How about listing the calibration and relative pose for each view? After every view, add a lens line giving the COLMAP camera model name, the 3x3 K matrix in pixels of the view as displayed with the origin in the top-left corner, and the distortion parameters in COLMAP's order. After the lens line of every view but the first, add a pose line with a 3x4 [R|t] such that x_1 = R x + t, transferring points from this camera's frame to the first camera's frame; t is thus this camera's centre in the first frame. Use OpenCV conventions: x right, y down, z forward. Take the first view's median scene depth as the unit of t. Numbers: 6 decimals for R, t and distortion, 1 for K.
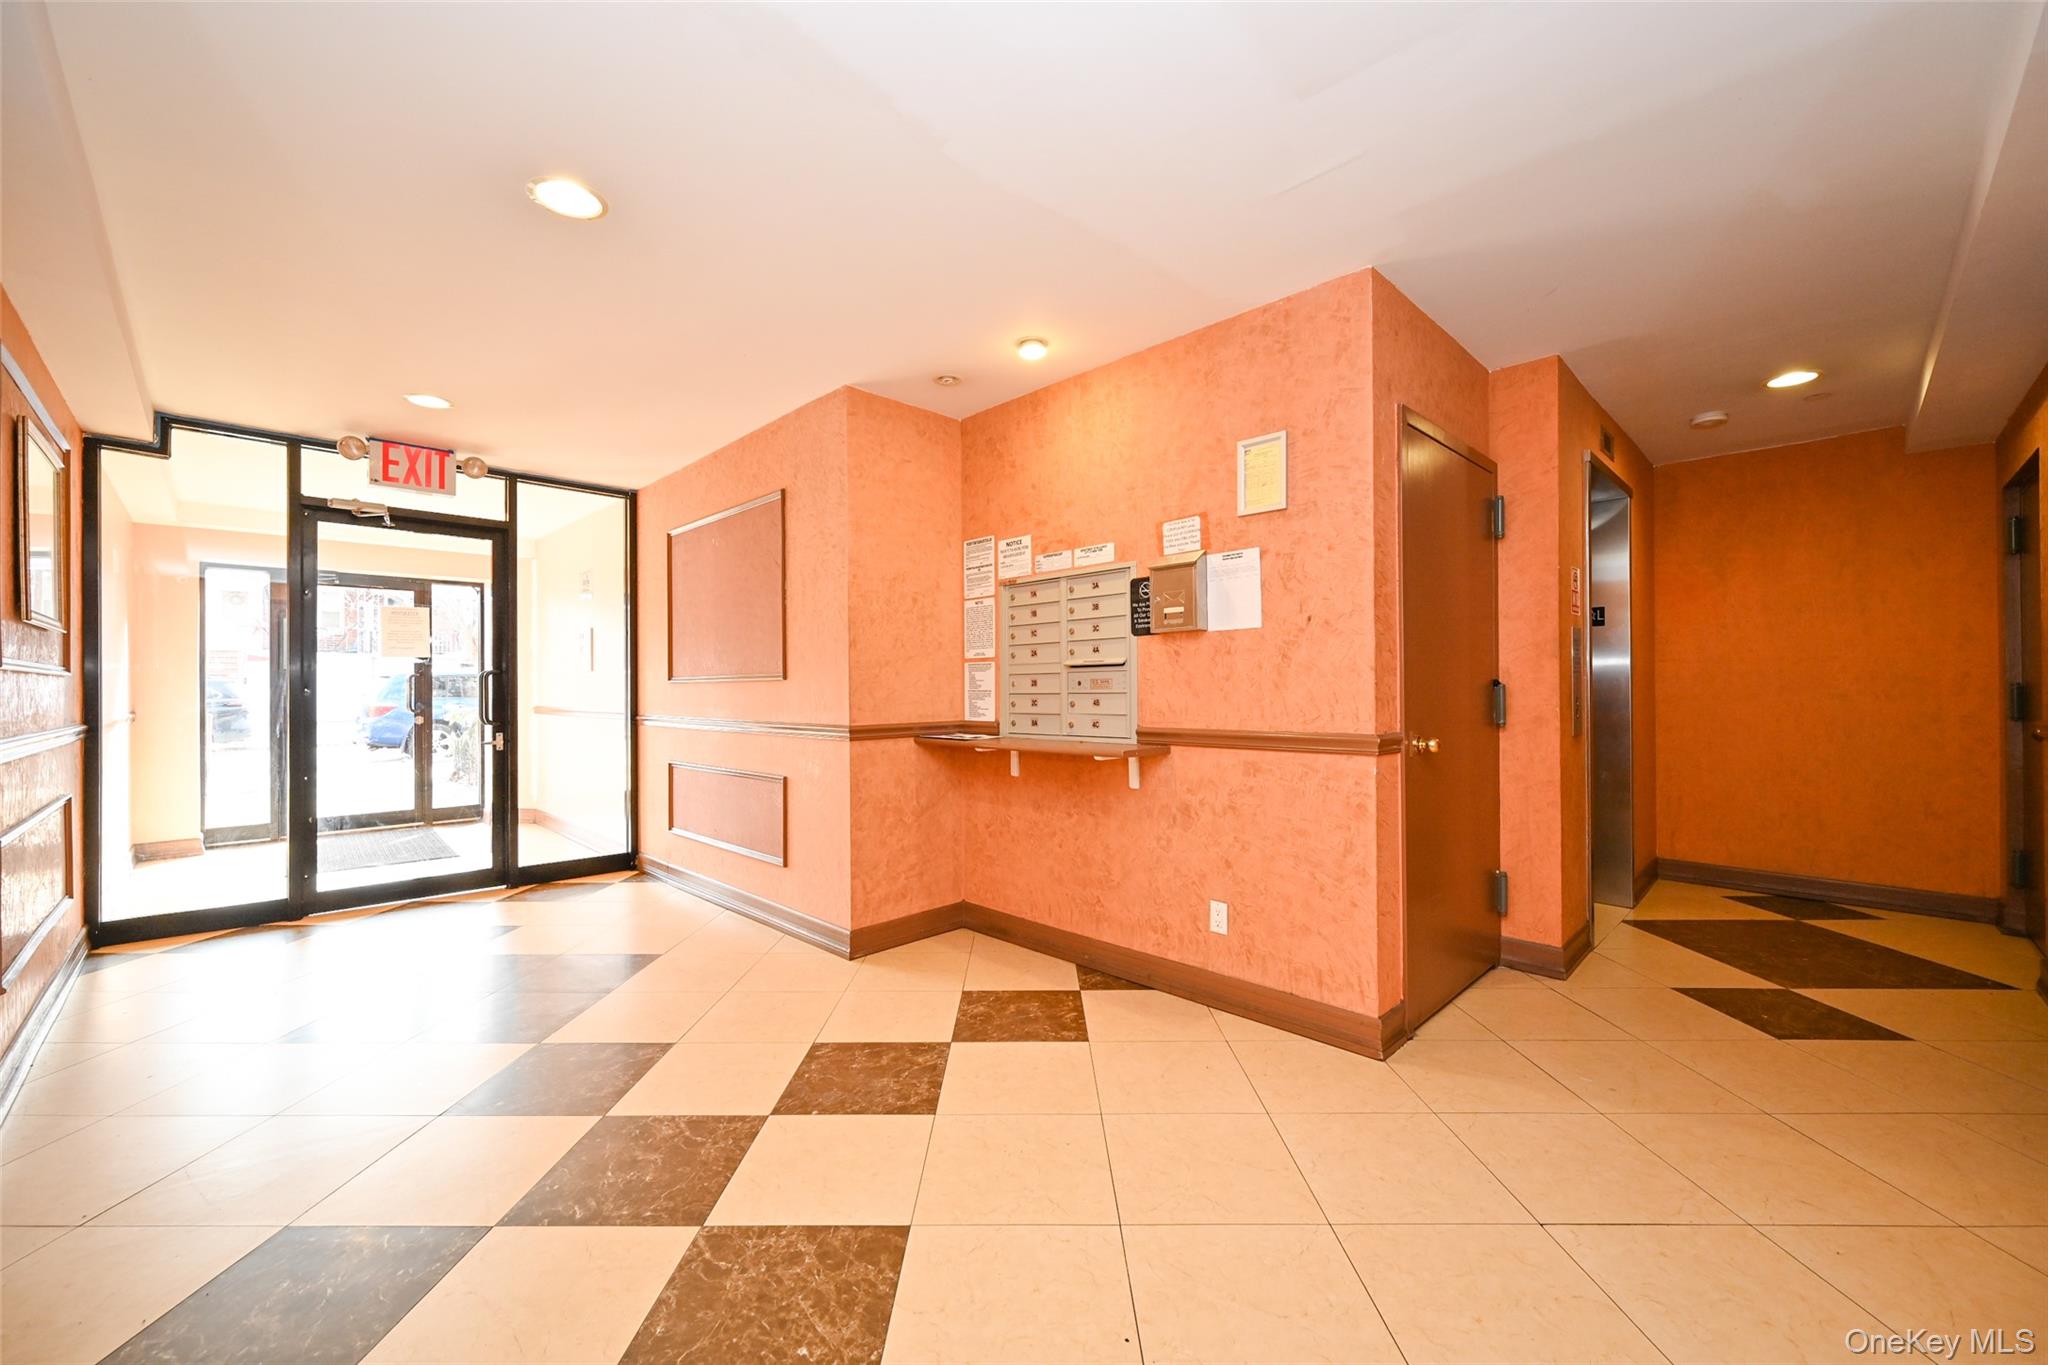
lens RADIAL K [[807.3, 0, 1024.0], [0, 807.3, 682.5], [0, 0, 1]] dist [0.003999, 0.000500]
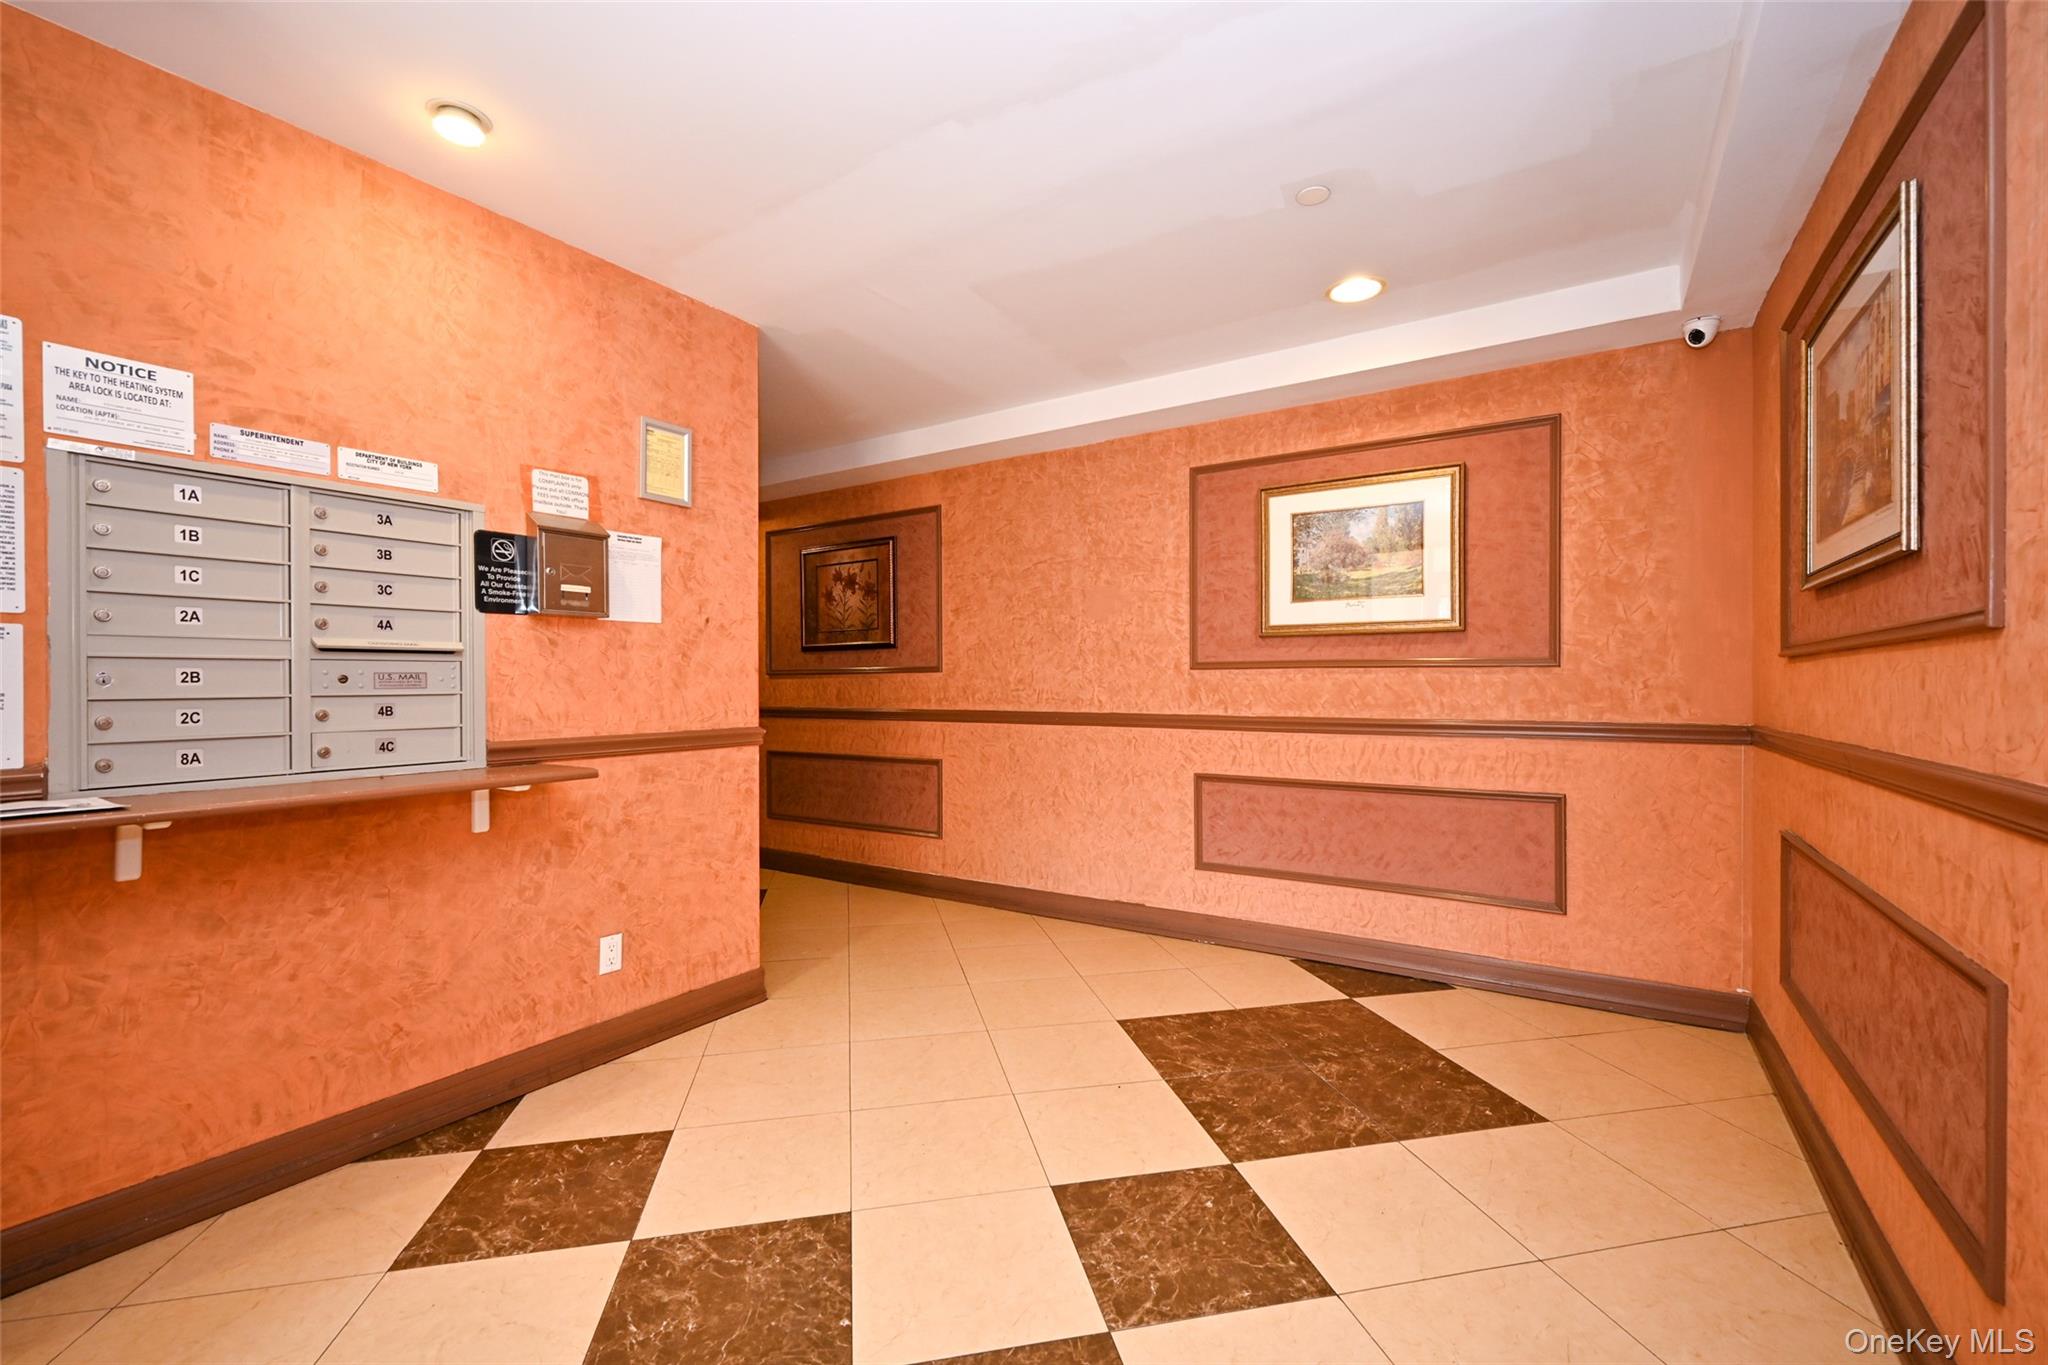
lens RADIAL K [[851.0, 0, 1024.0], [0, 851.0, 682.5], [0, 0, 1]] dist [0.000552, 0.000126]
pose [[-0.209346, 0.009610, 0.977794, -0.736192], [-0.000953, 0.999949, -0.010032, 0.010582], [-0.977841, -0.003032, -0.209326, 0.756318]]
